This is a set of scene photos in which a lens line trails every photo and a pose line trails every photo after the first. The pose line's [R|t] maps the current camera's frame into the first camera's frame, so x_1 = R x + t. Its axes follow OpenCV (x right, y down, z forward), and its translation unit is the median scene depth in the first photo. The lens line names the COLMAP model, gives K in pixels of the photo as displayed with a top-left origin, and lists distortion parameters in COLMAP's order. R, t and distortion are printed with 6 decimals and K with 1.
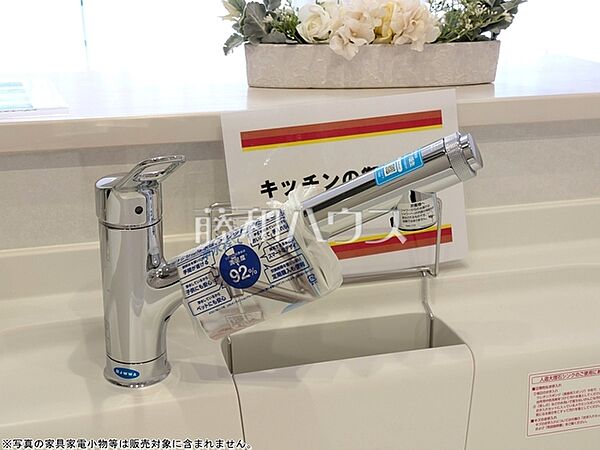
lens RADIAL K [[888.1, 0, 300.0], [0, 888.1, 225.0], [0, 0, 1]] dist [0.145684, -0.020545]
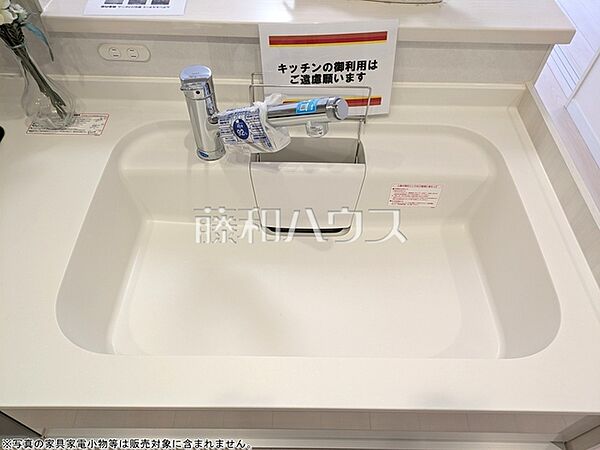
lens RADIAL K [[449.7, 0, 300.0], [0, 449.7, 225.0], [0, 0, 1]] dist [0.089163, 0.001161]
pose [[0.954276, 0.236810, -0.182422, 0.266526], [-0.100202, 0.828360, 0.551162, -0.312671], [0.281632, -0.507682, 0.814213, 0.035258]]
